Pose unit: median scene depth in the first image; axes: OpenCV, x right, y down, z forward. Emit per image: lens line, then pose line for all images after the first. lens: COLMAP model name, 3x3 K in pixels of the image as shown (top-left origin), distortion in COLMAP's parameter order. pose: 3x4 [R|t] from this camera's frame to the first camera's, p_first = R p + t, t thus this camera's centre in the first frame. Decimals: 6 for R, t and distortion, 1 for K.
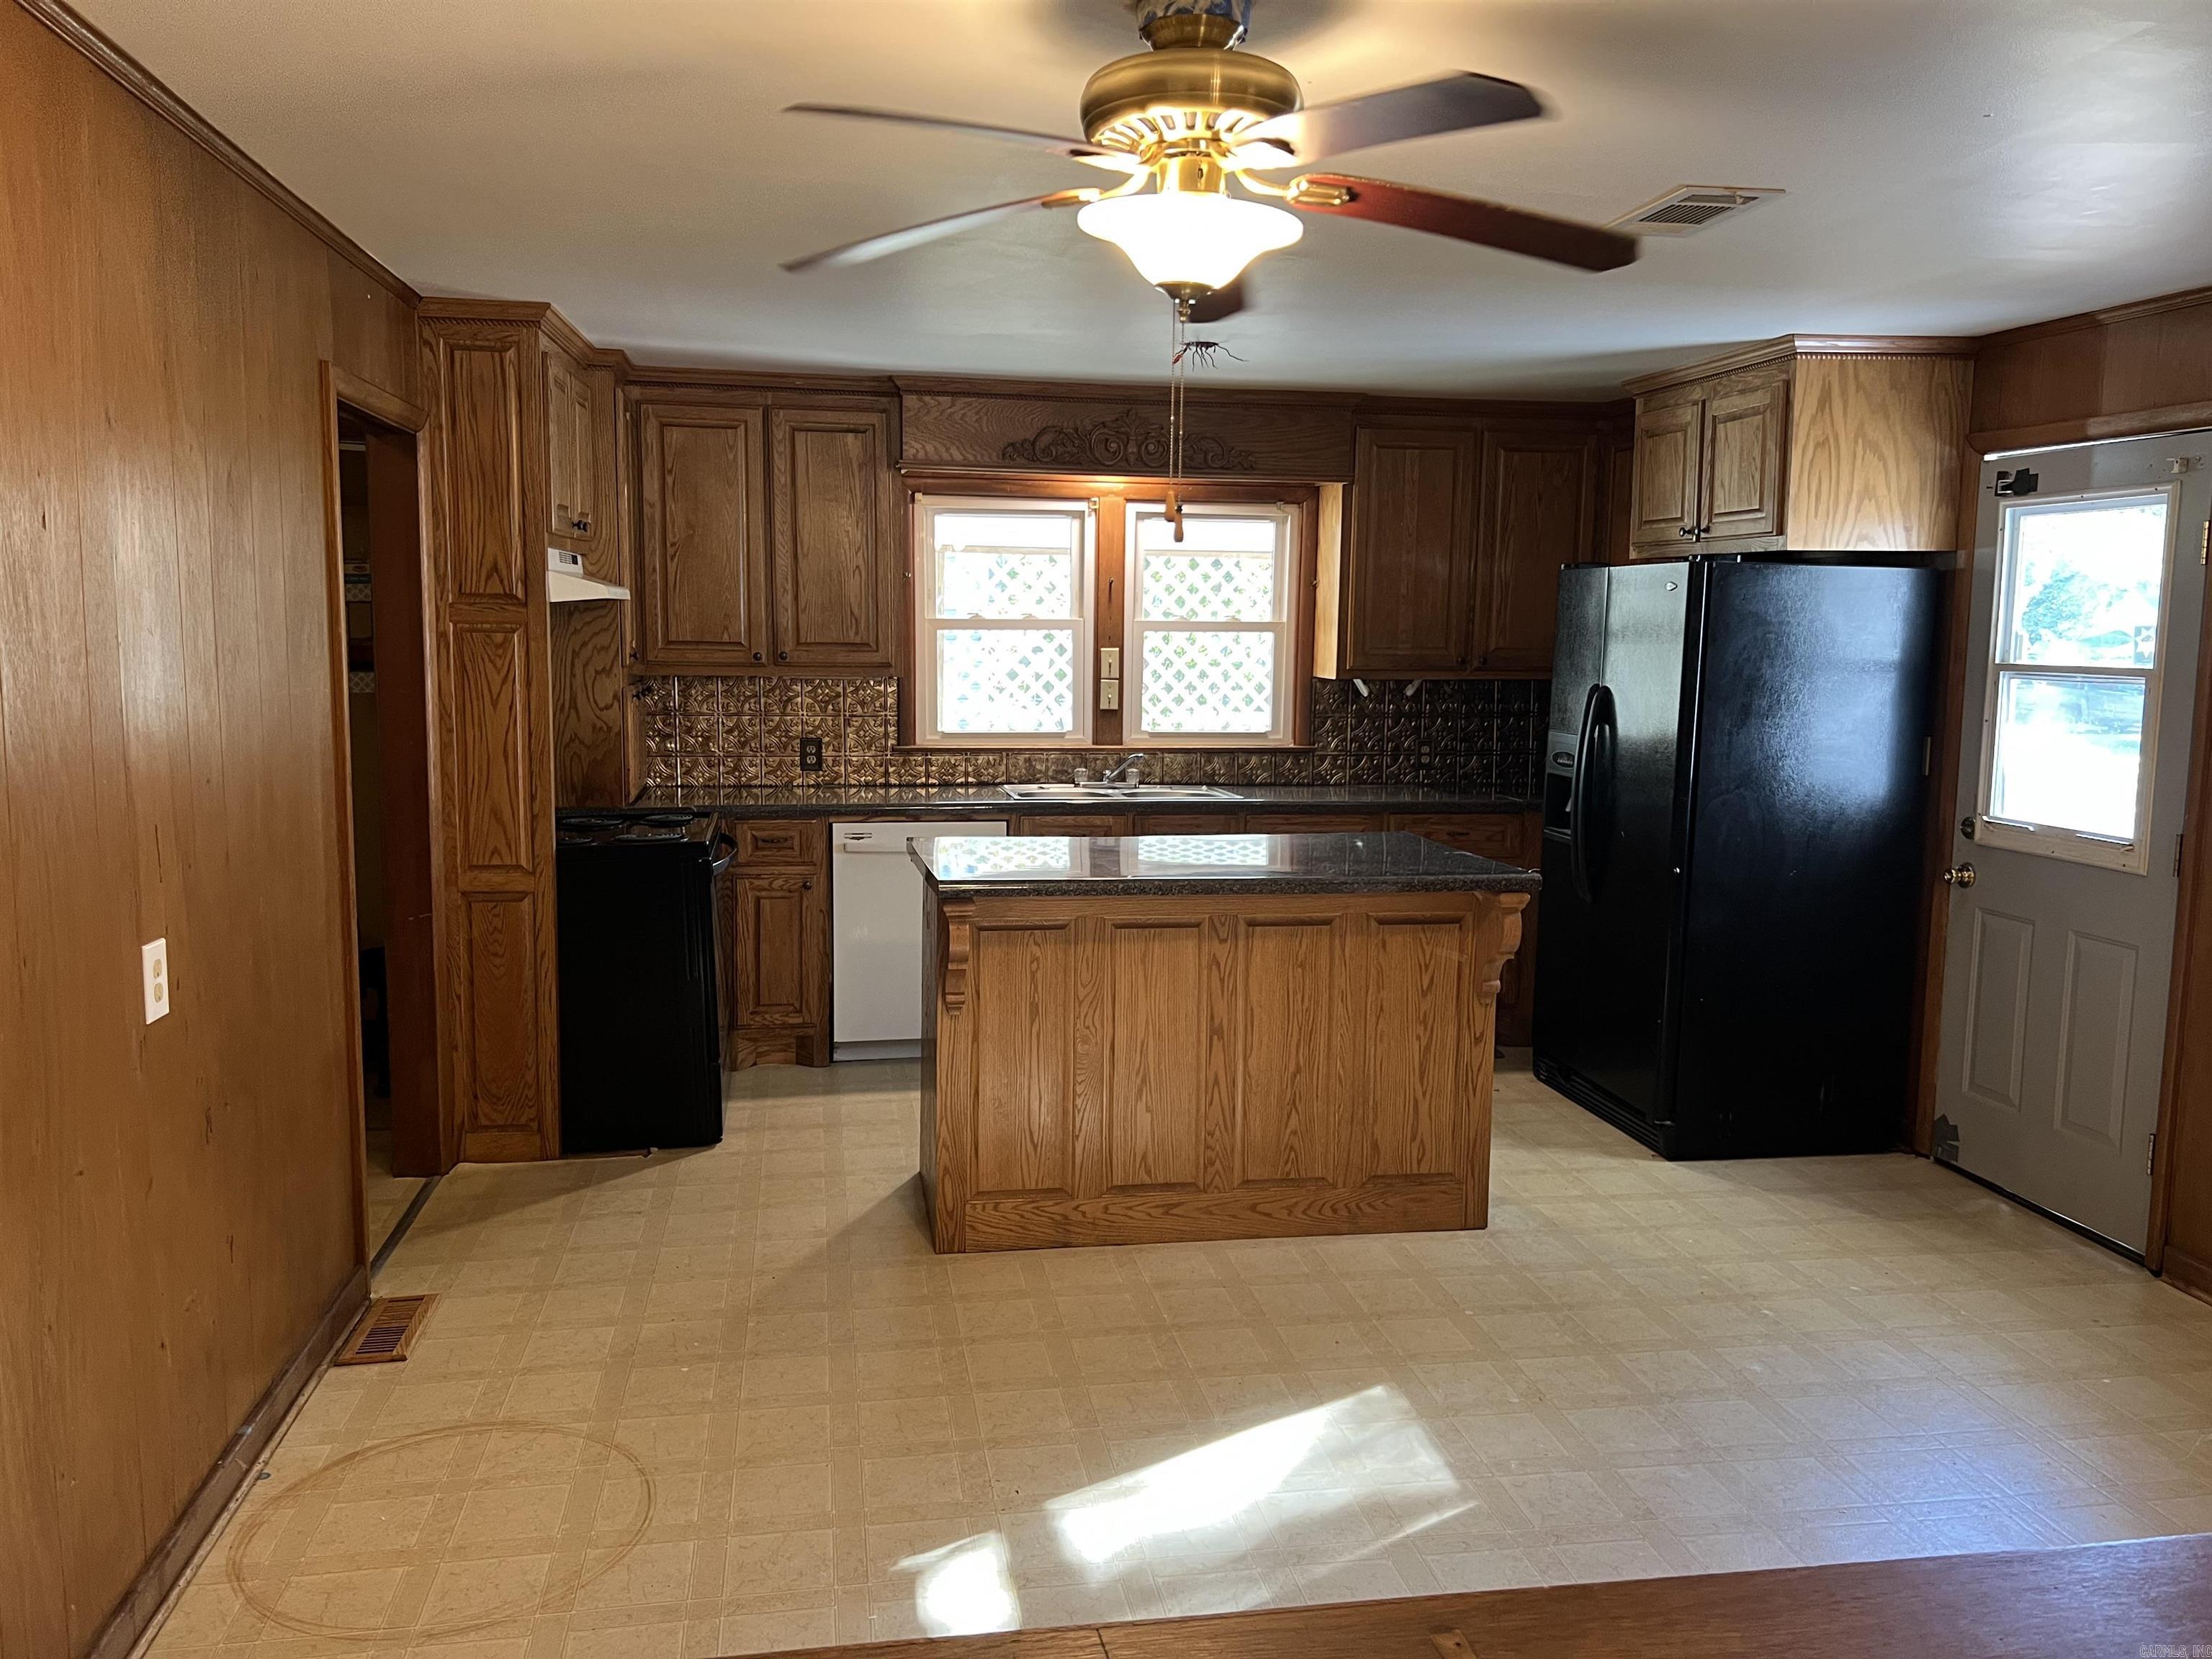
lens RADIAL K [[1693.9, 0, 1106.0], [0, 1693.9, 829.5], [0, 0, 1]] dist [0.135934, -0.310238]
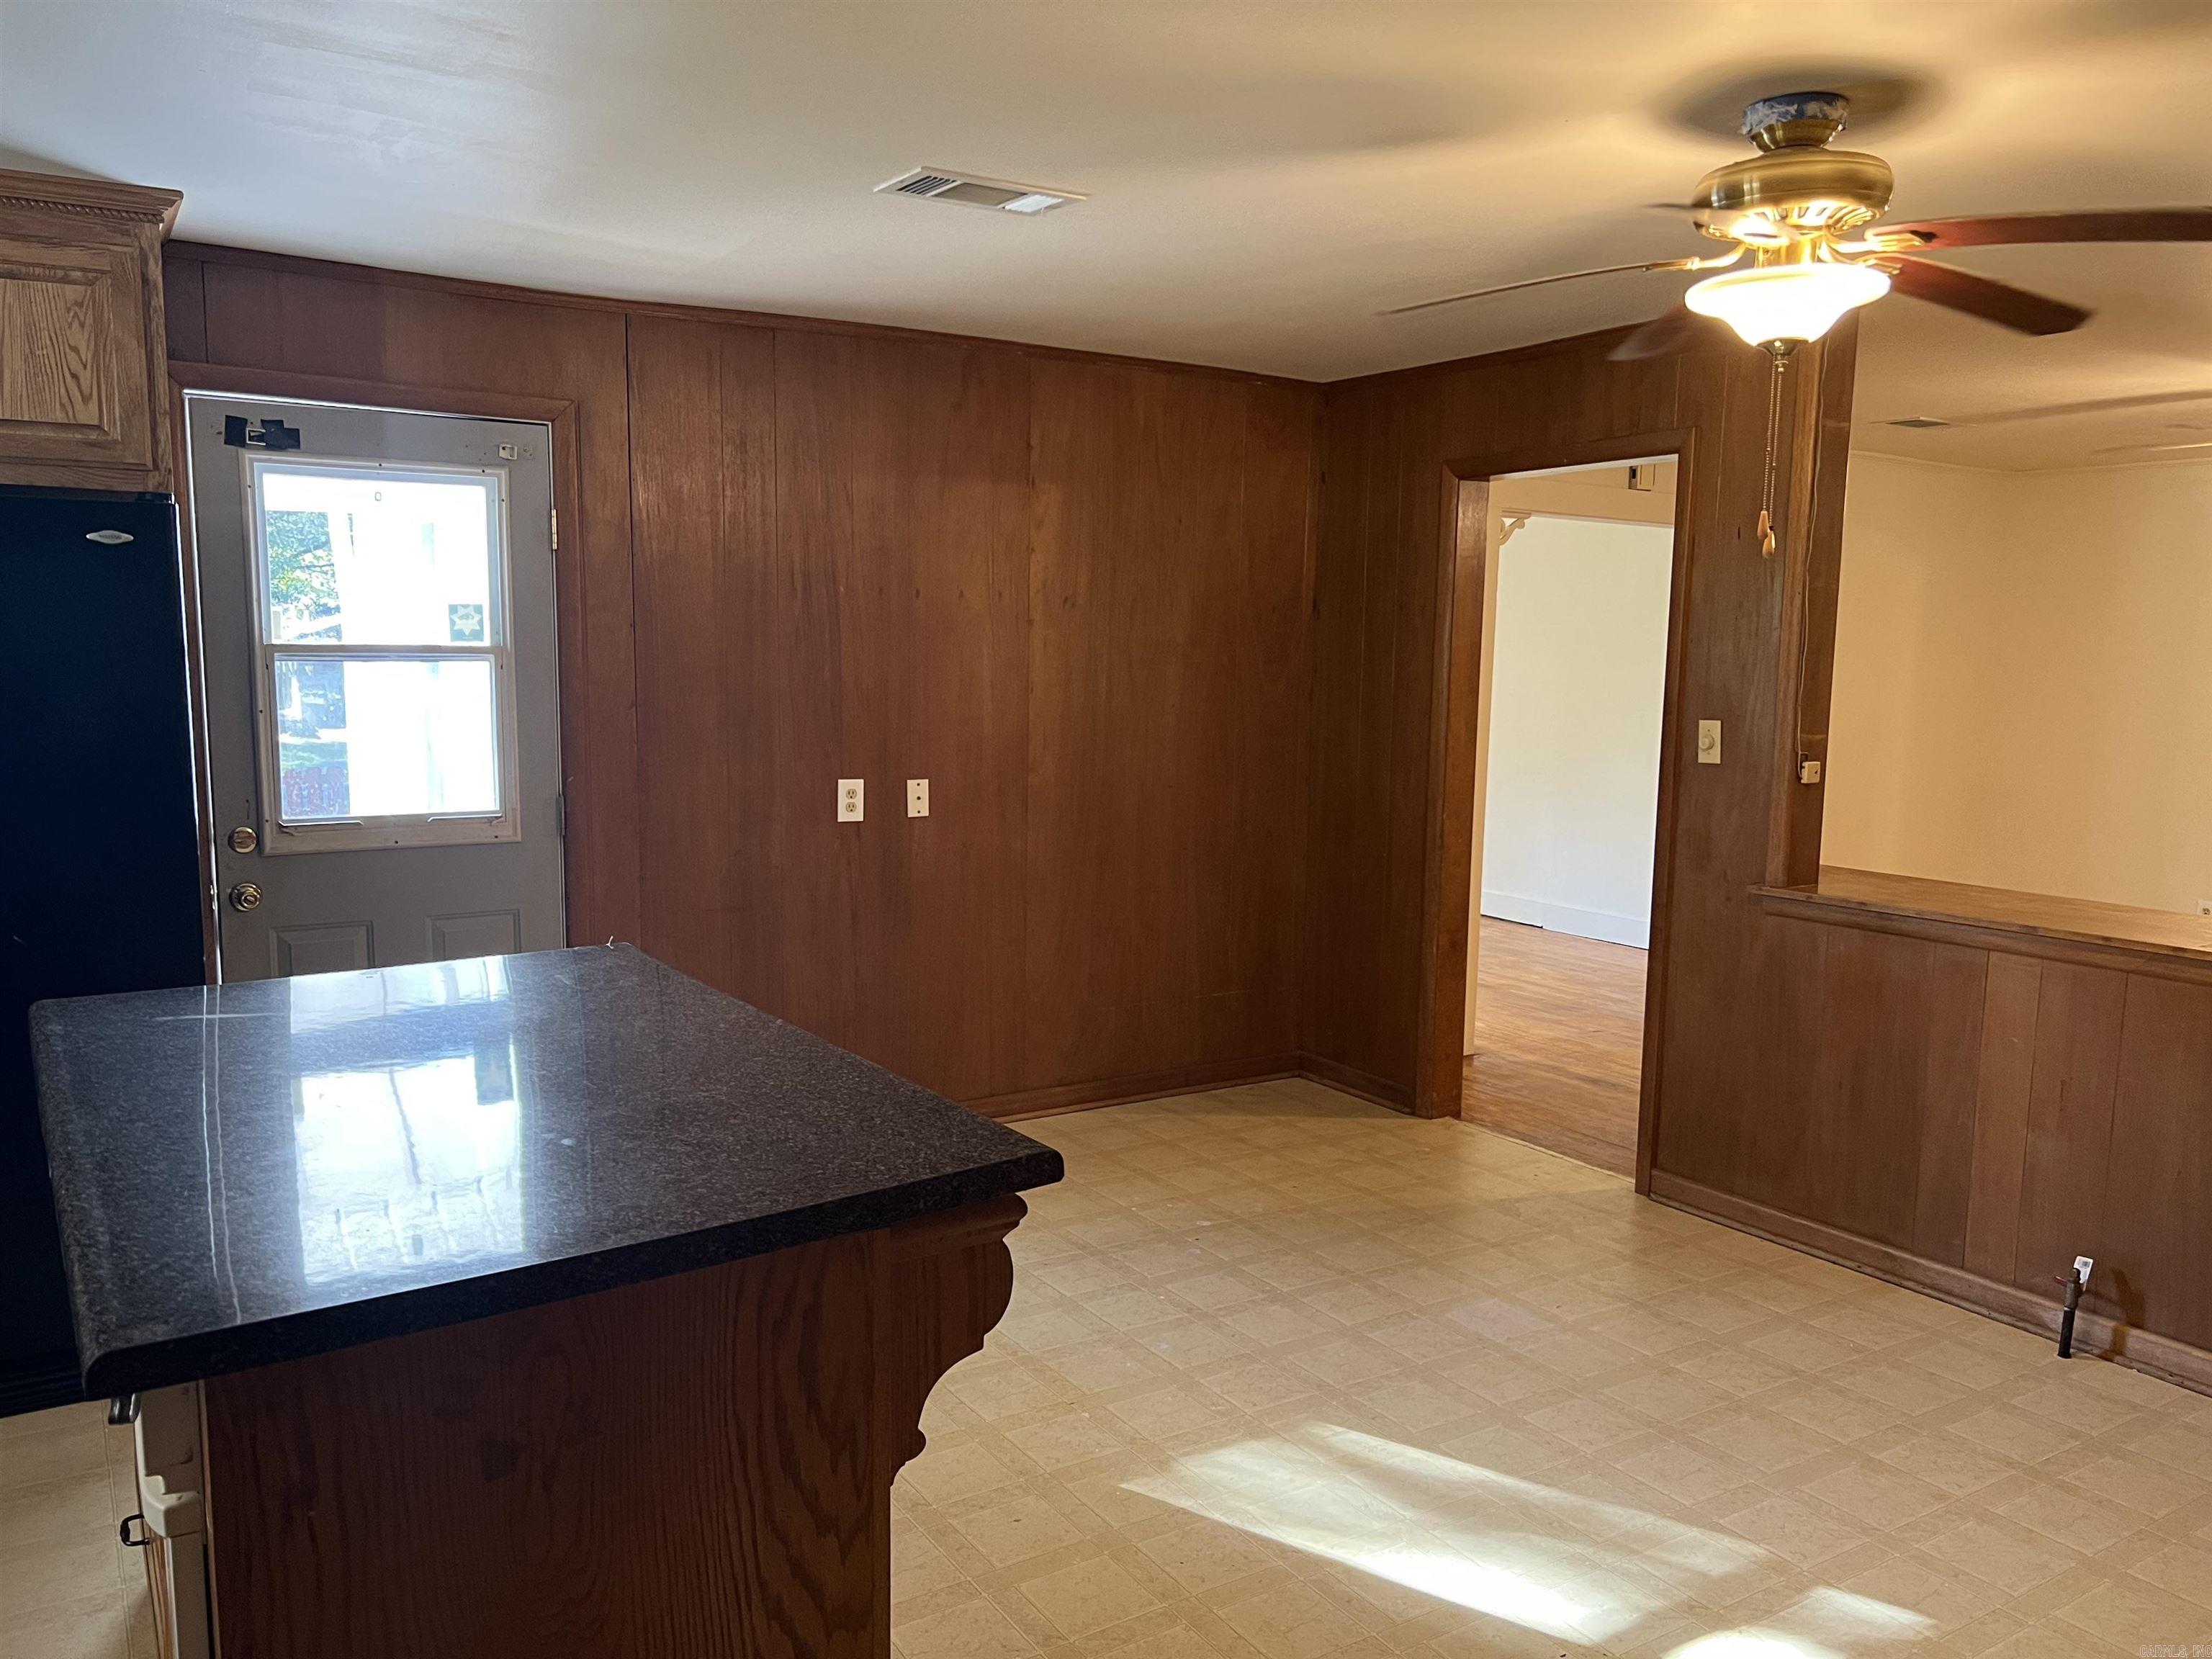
lens RADIAL K [[1693.9, 0, 1106.0], [0, 1693.9, 829.5], [0, 0, 1]] dist [0.071530, -0.097374]
pose [[-0.417081, -0.127294, 0.899911, -0.433727], [0.074332, 0.982049, 0.173363, -0.119903], [-0.905825, 0.139198, -0.400132, 0.953024]]
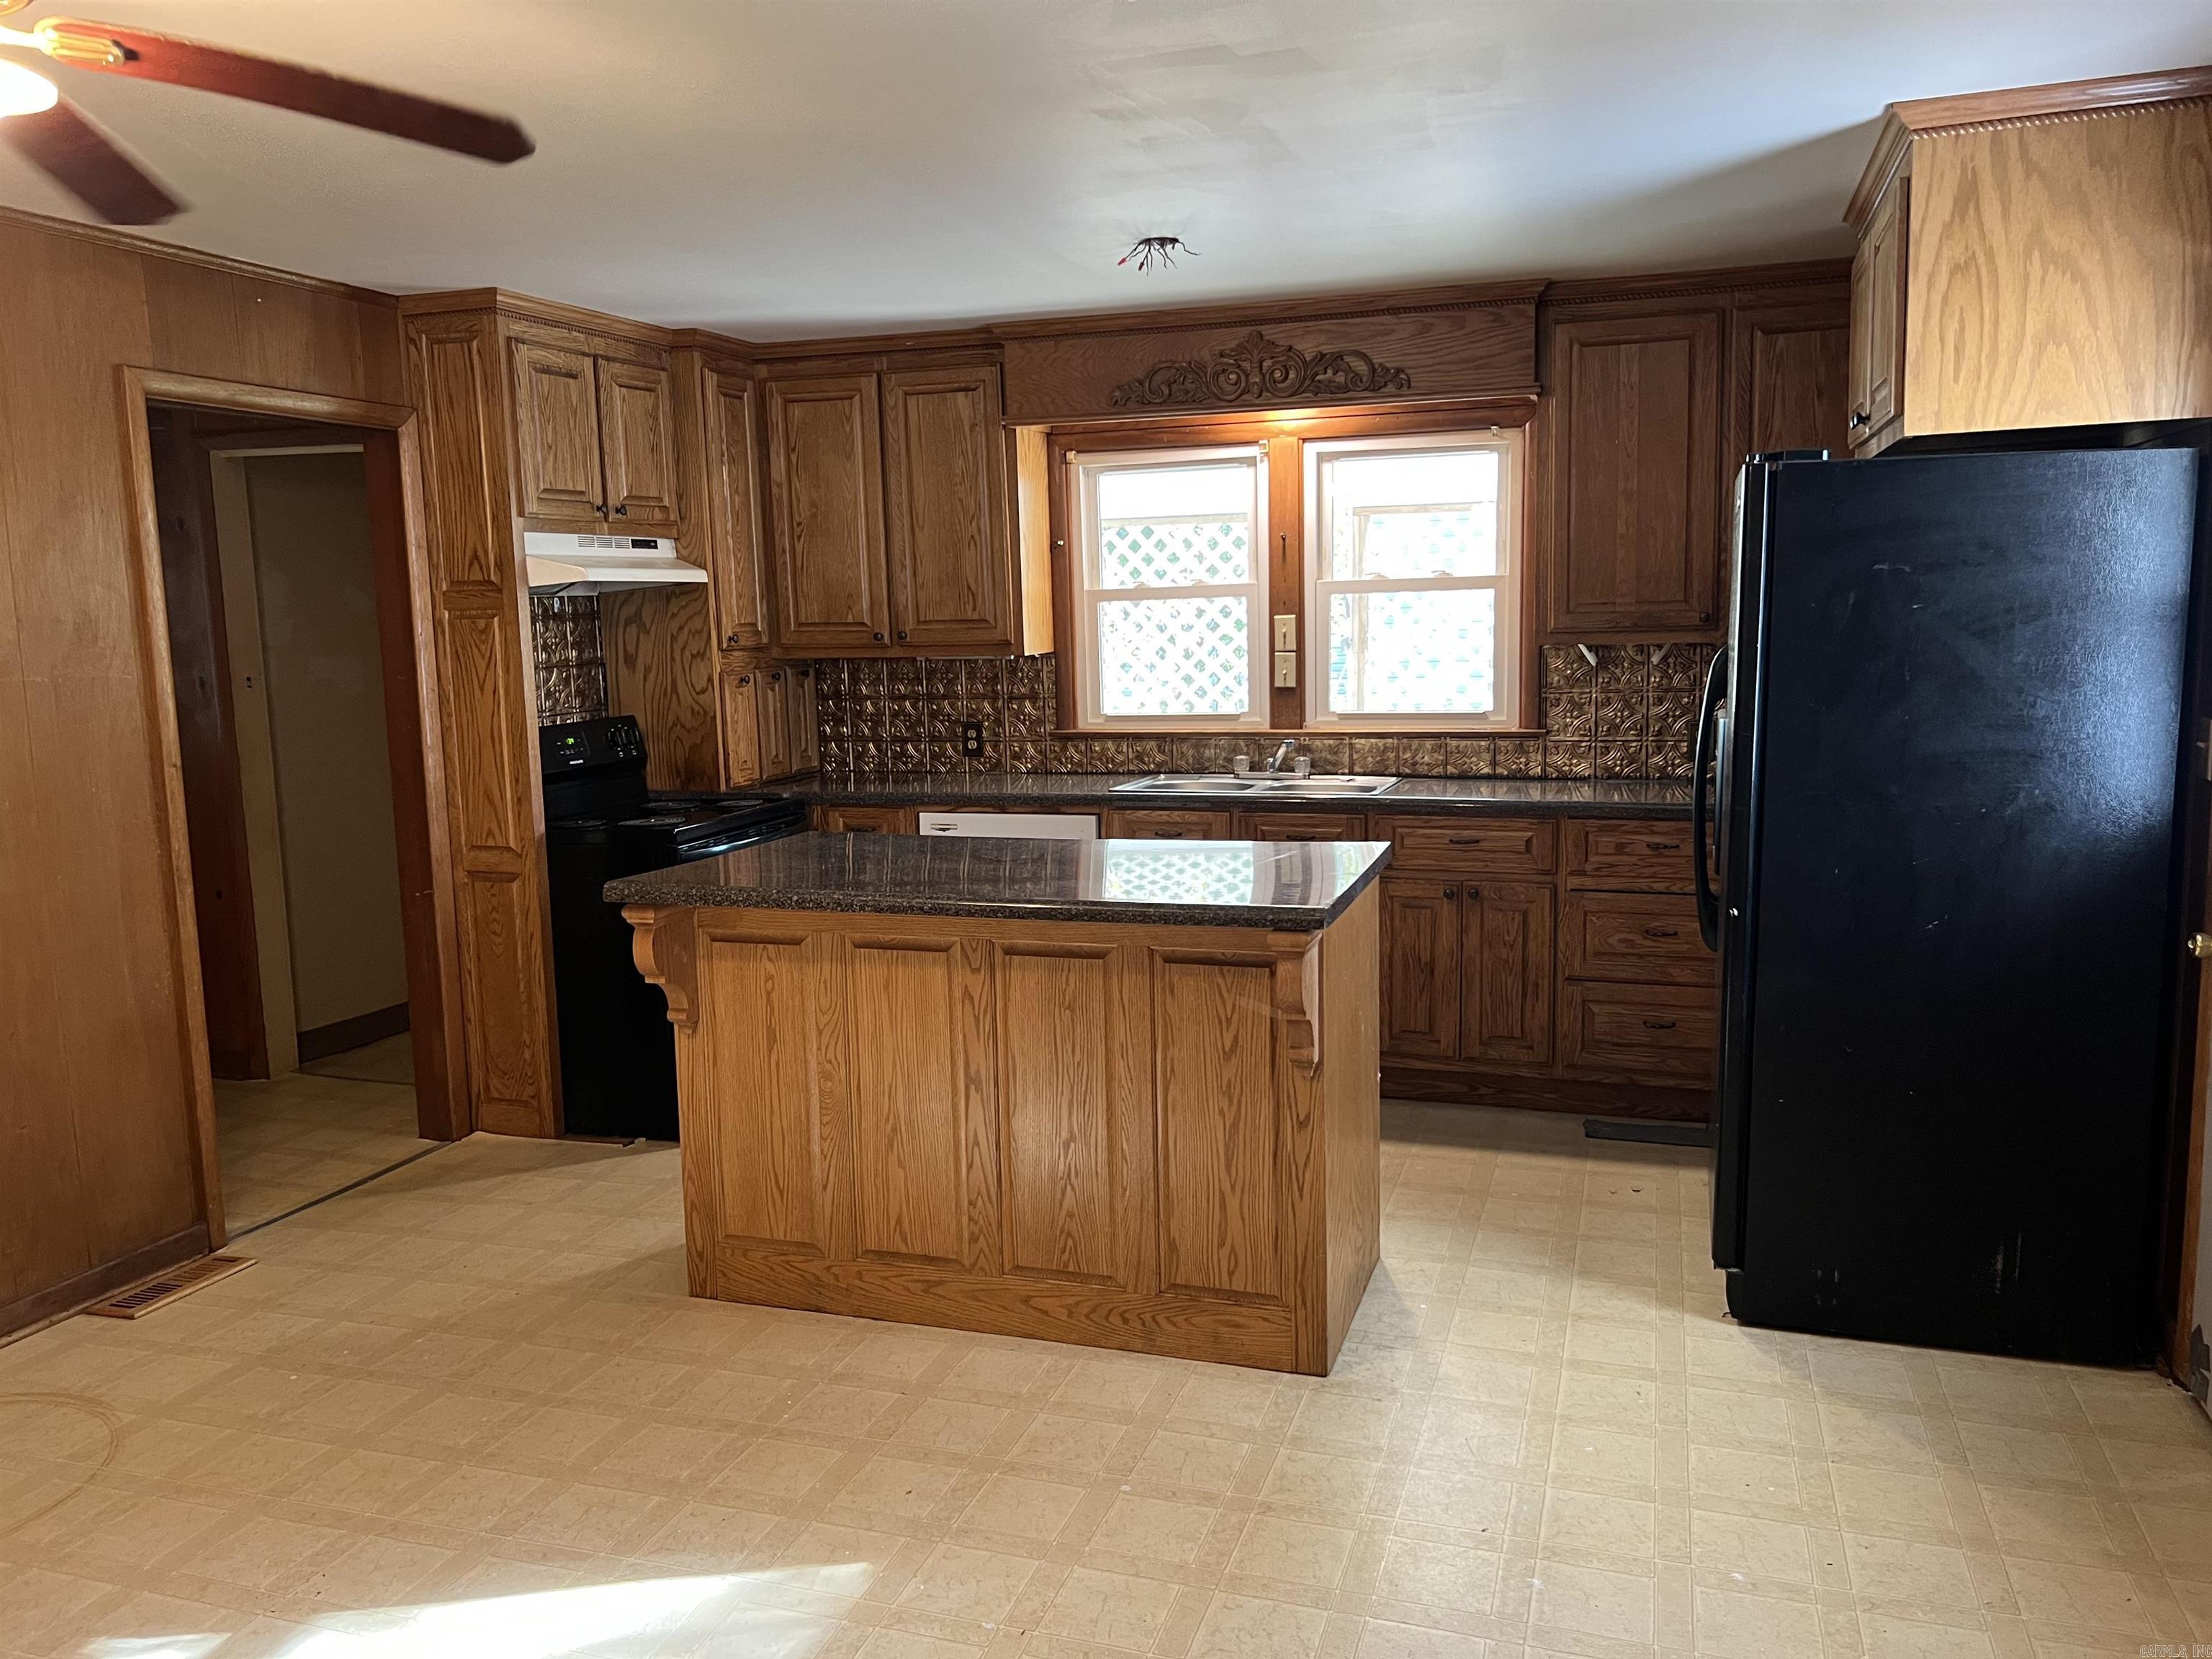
lens RADIAL K [[1693.9, 0, 1106.0], [0, 1693.9, 829.5], [0, 0, 1]] dist [0.071530, -0.097374]
pose [[0.878483, 0.029218, -0.476880, 0.445363], [-0.024278, 0.999569, 0.016520, -0.014673], [0.477157, -0.002935, 0.878813, 0.273858]]
